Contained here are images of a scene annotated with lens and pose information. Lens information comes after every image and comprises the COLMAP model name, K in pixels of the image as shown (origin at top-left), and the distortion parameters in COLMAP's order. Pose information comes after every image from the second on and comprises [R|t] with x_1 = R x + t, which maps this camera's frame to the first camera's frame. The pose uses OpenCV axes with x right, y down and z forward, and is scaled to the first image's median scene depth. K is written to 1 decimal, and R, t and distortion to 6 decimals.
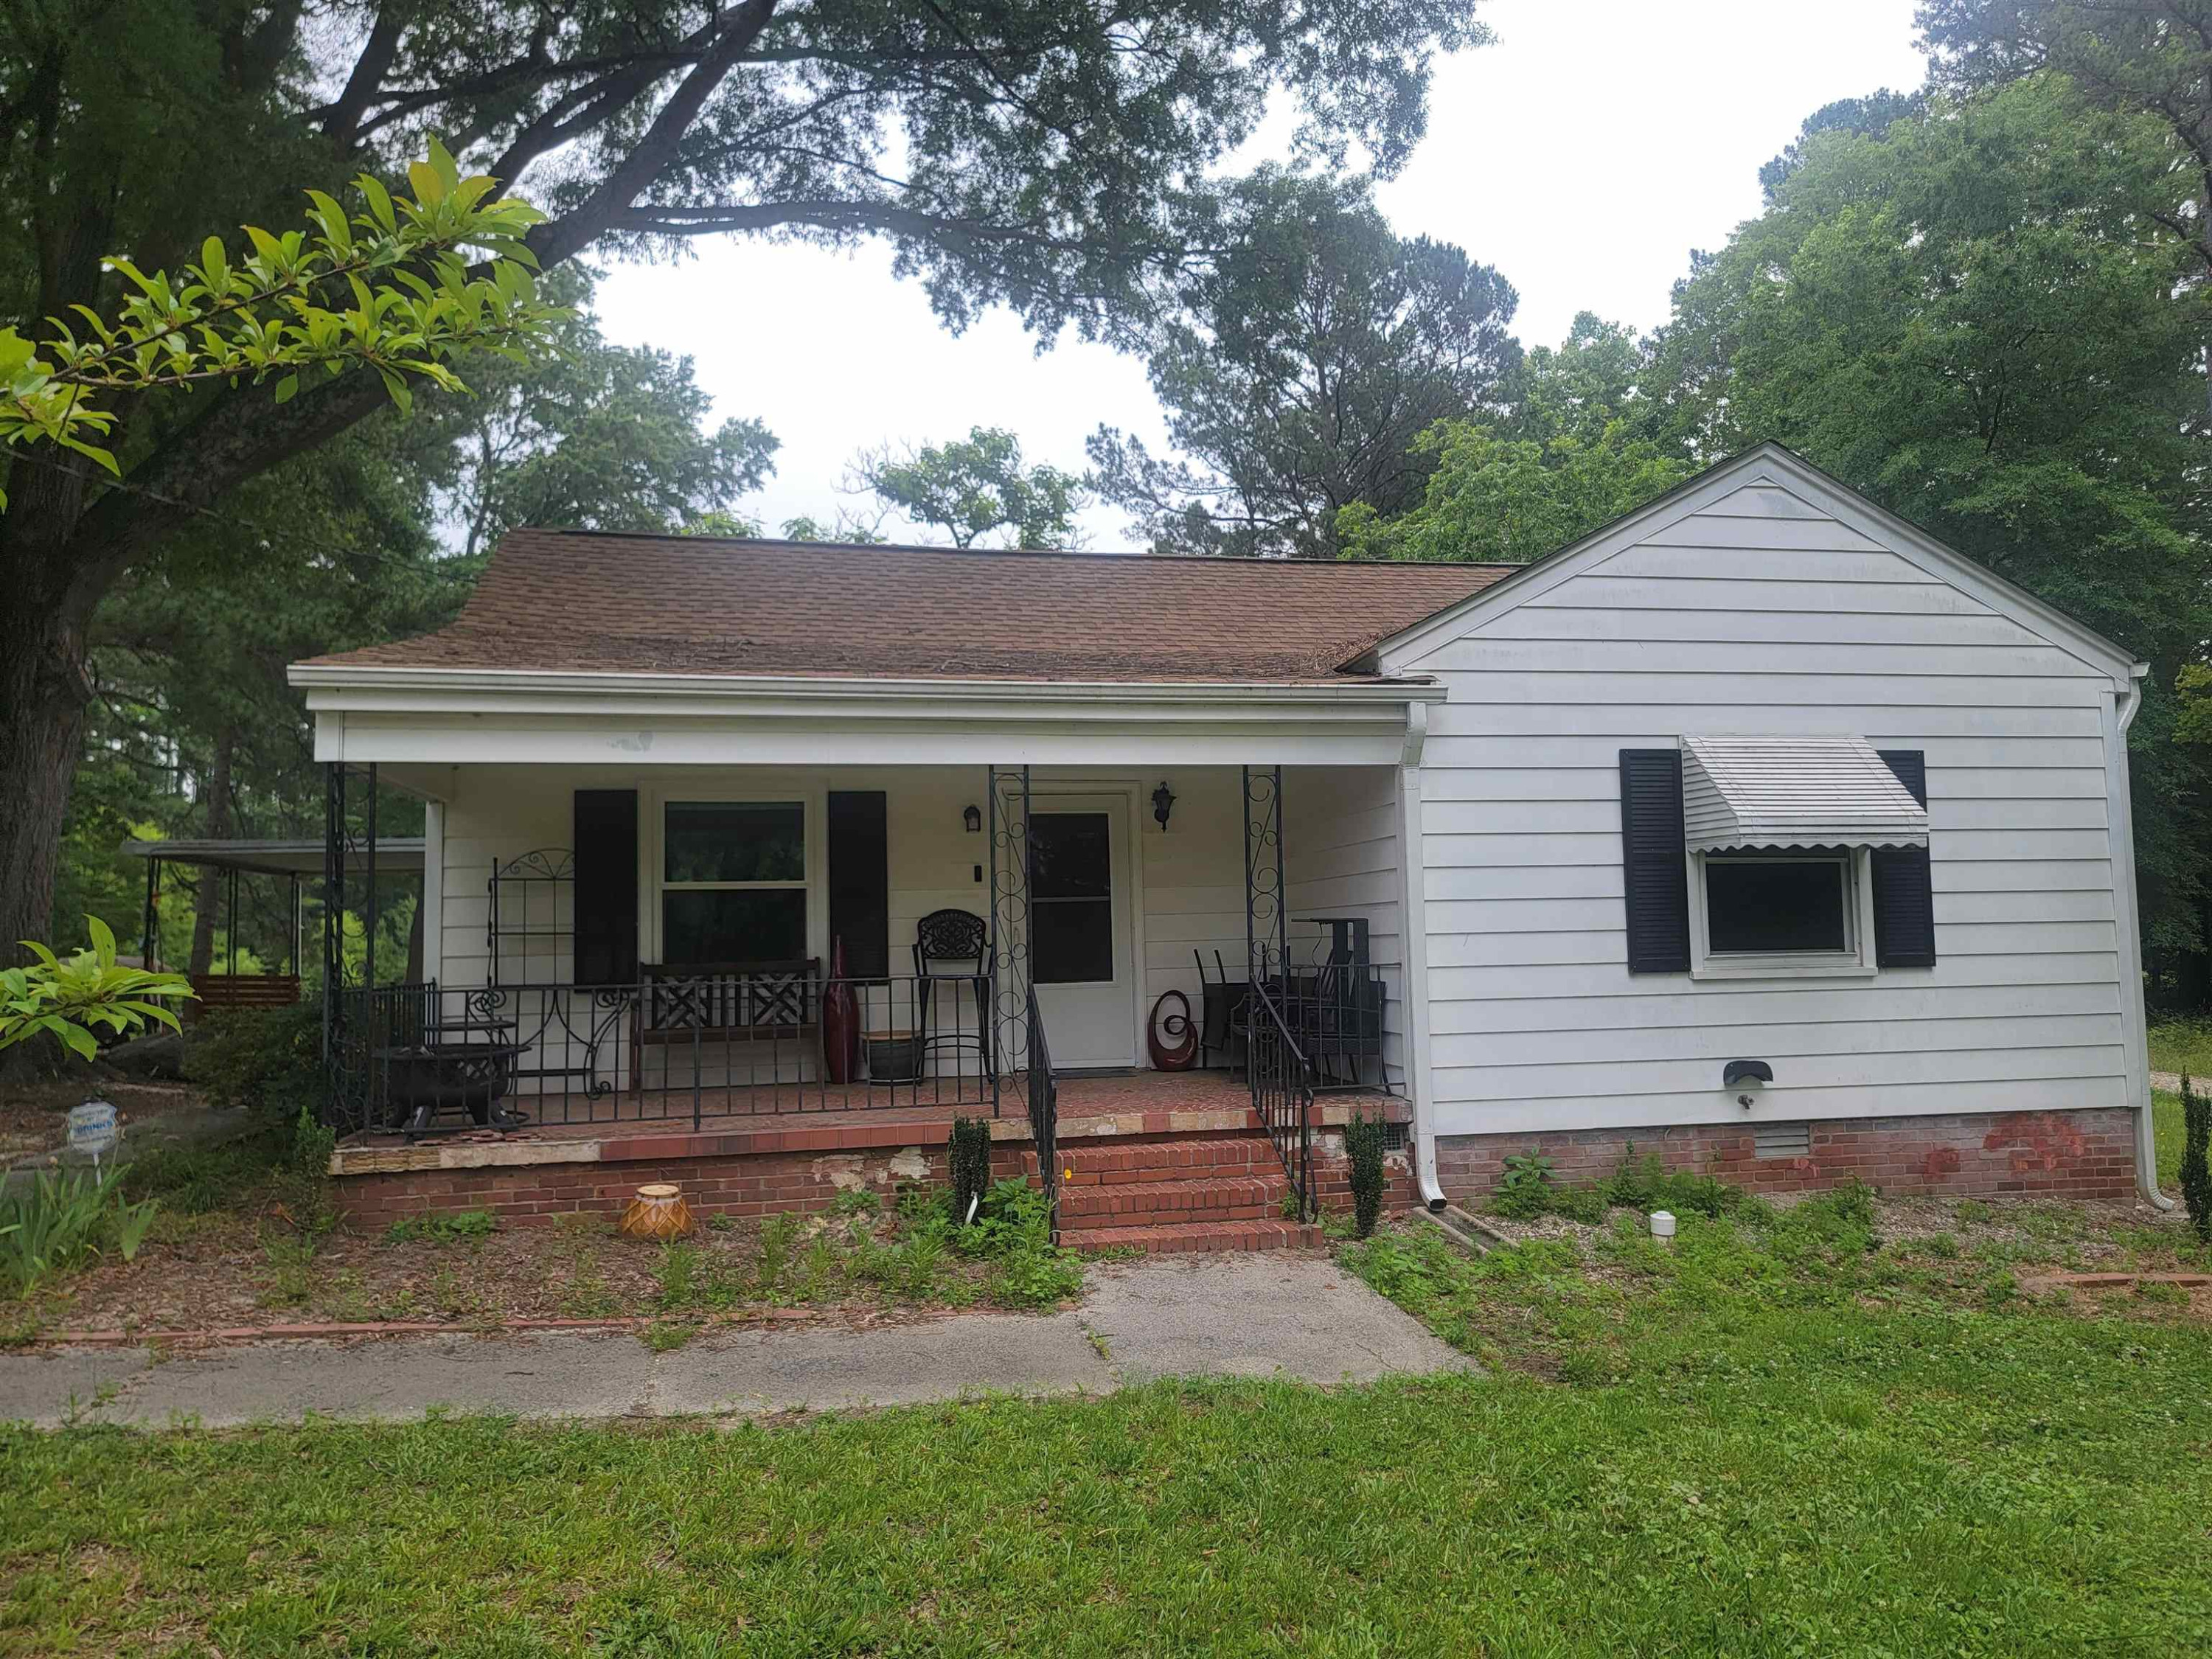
lens RADIAL K [[1572.2, 0, 1127.1], [0, 1572.2, 837.5], [0, 0, 1]] dist [0.078117, -0.058590]
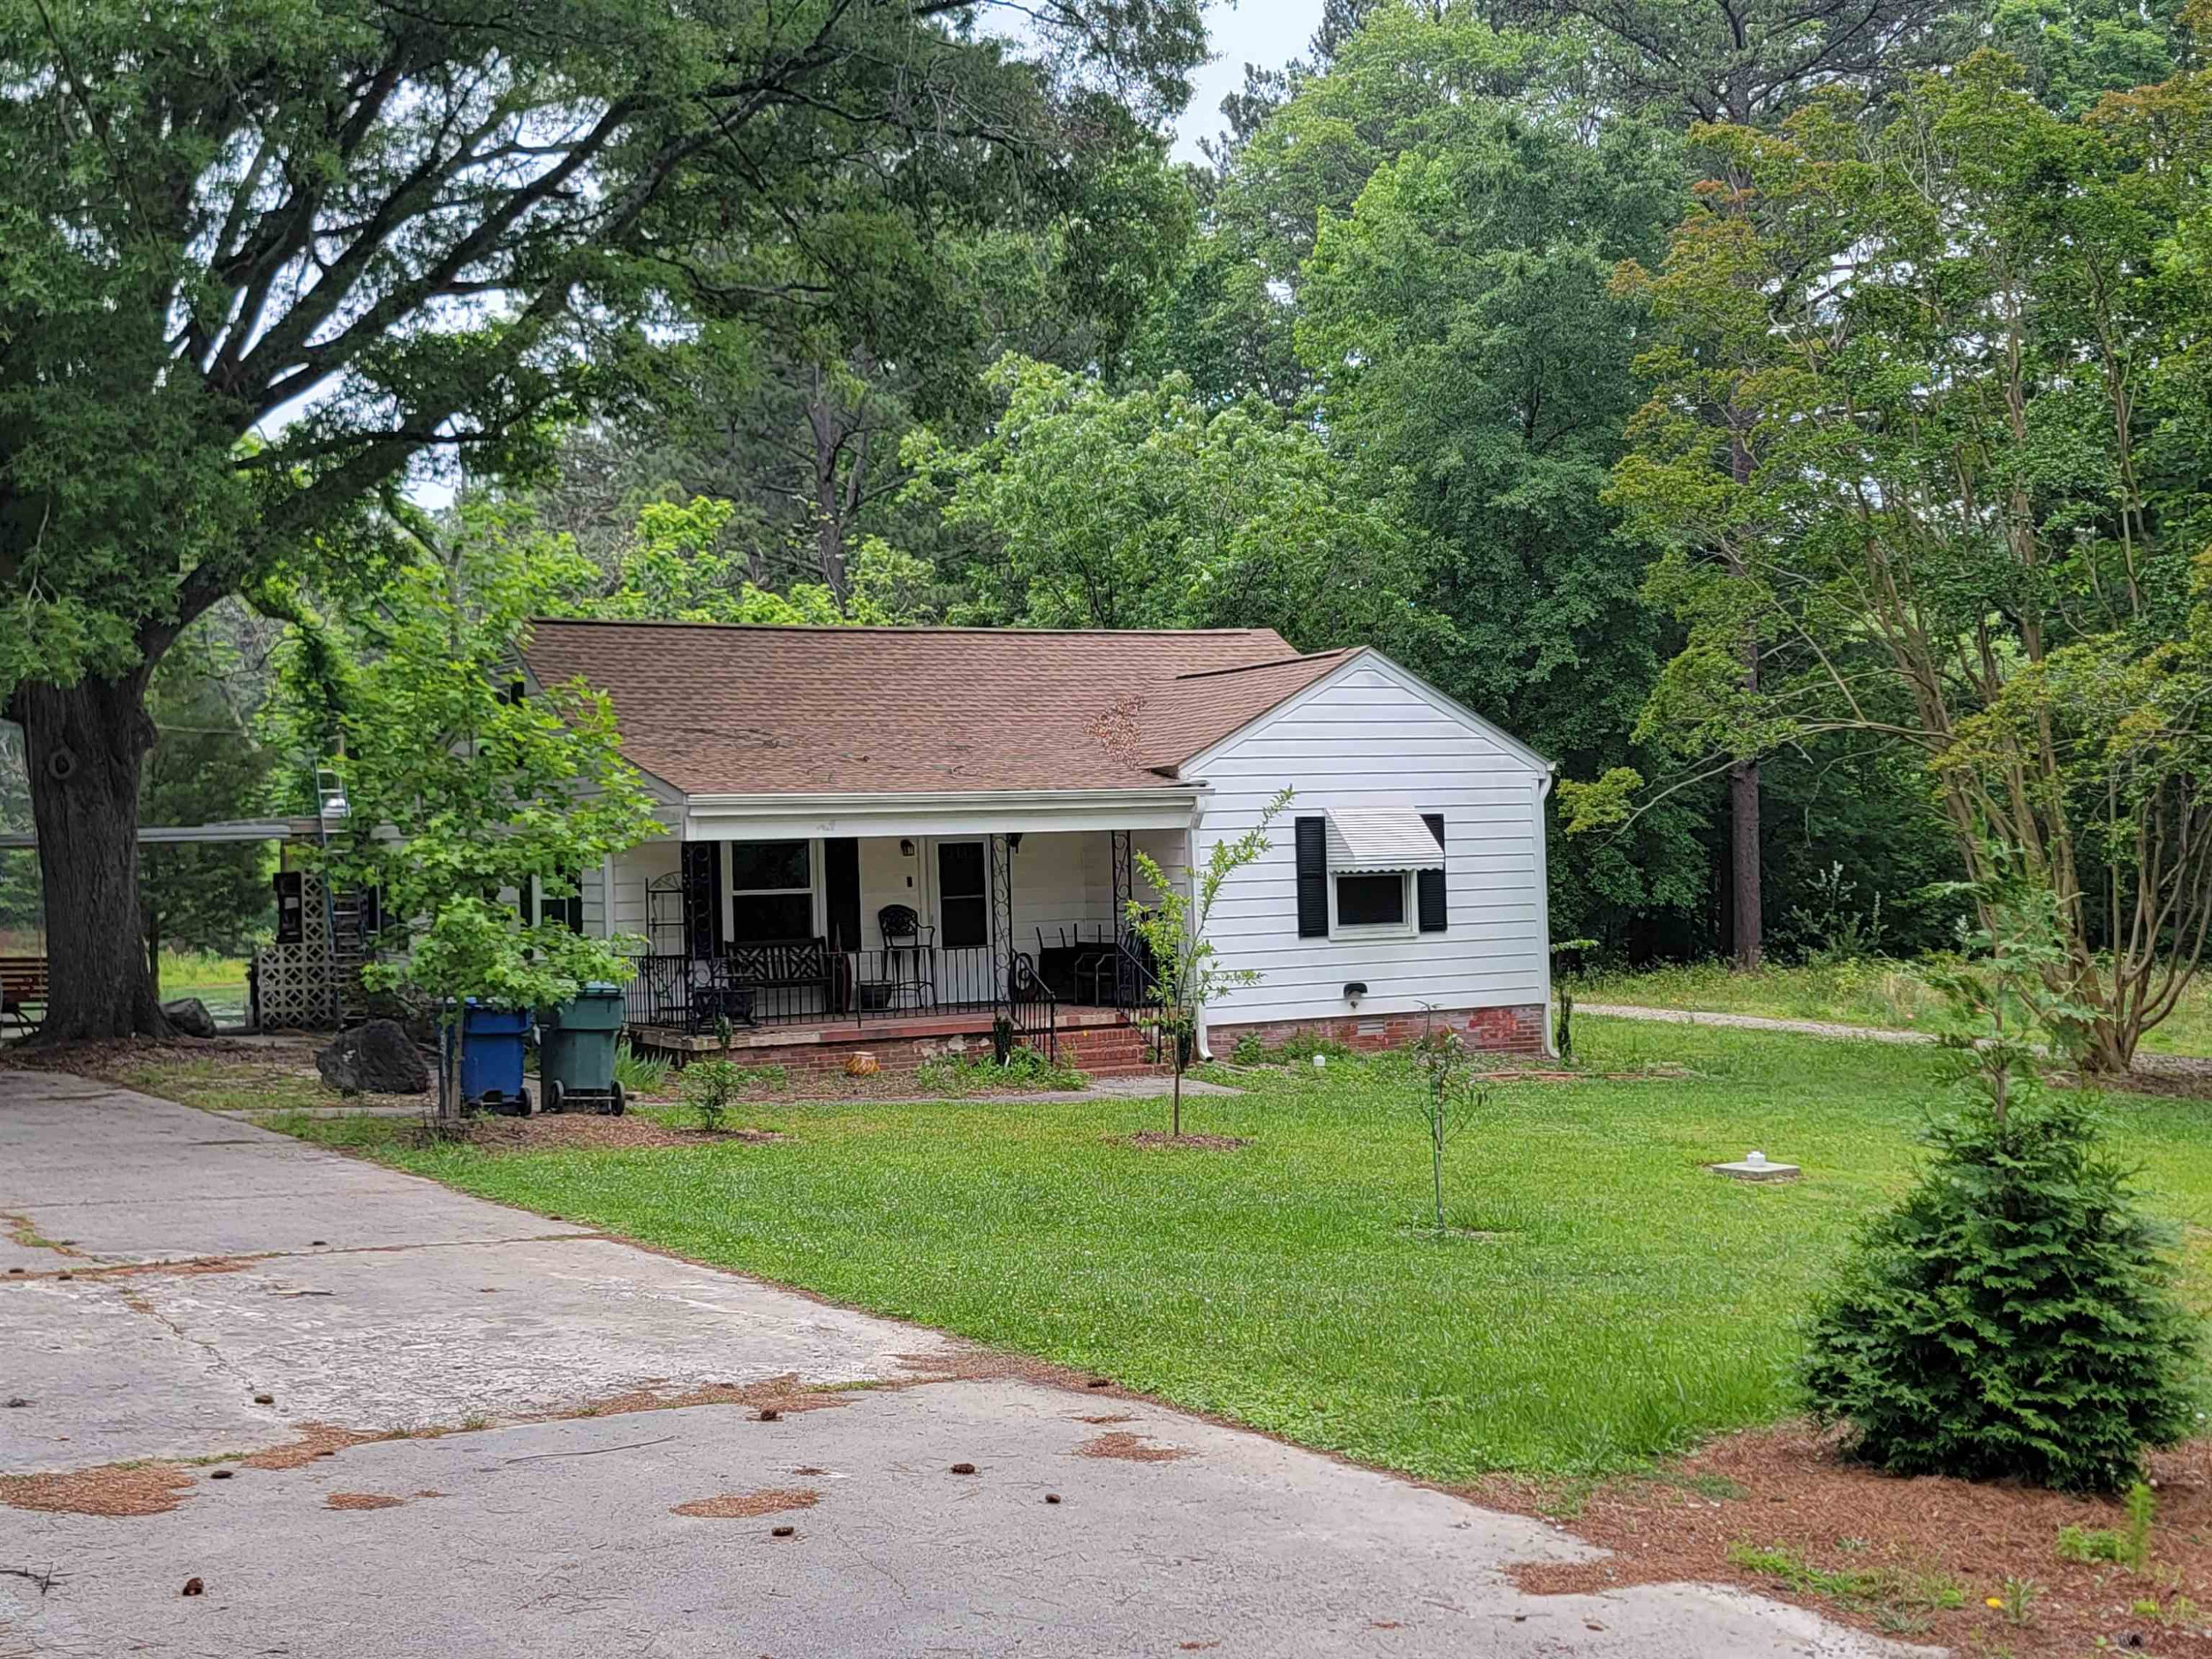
lens RADIAL K [[2728.6, 0, 1063.4], [0, 2728.6, 877.2], [0, 0, 1]] dist [0.117210, -0.236926]
pose [[0.954064, -0.010206, 0.299428, -0.896695], [-0.009573, 0.997871, 0.064513, -0.187243], [-0.299449, -0.064416, 0.951935, -1.944679]]
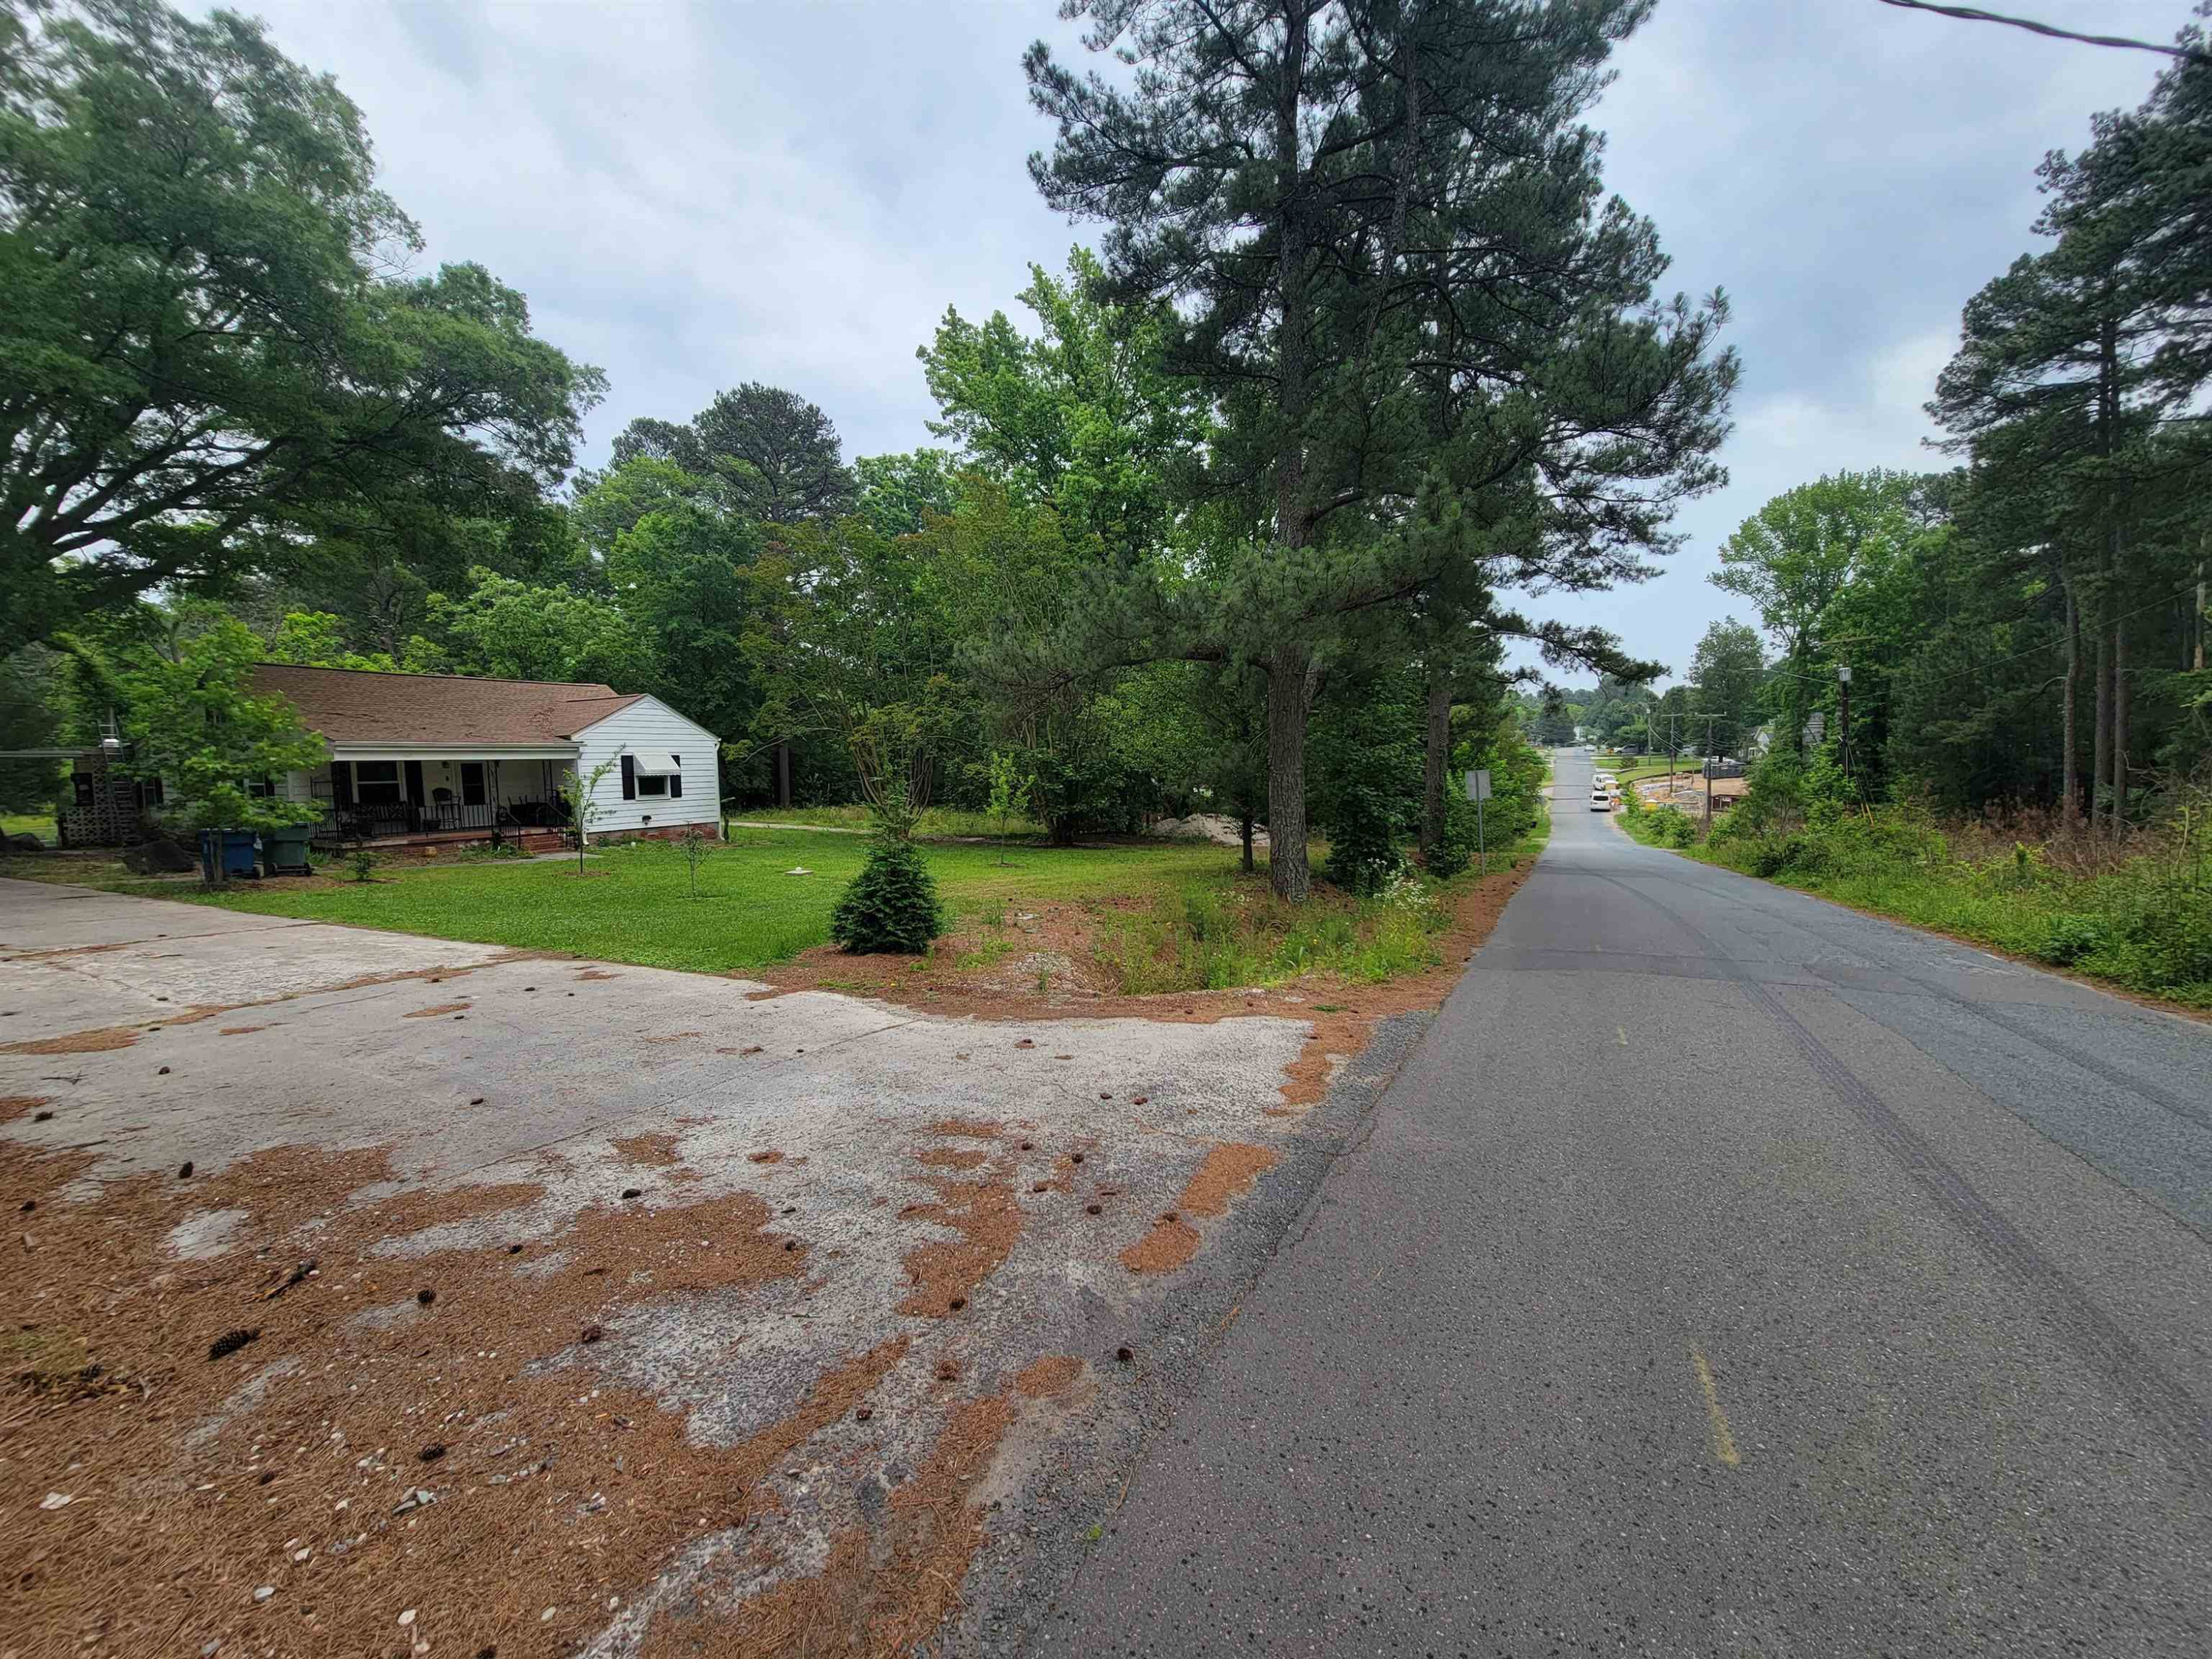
lens RADIAL K [[906.7, 0, 1099.4], [0, 906.7, 836.1], [0, 0, 1]] dist [-0.001458, -0.000129]
pose [[0.631897, -0.054564, 0.773129, -0.962688], [-0.048123, 0.992832, 0.109402, -0.187947], [-0.773557, -0.106336, 0.624742, -1.989959]]
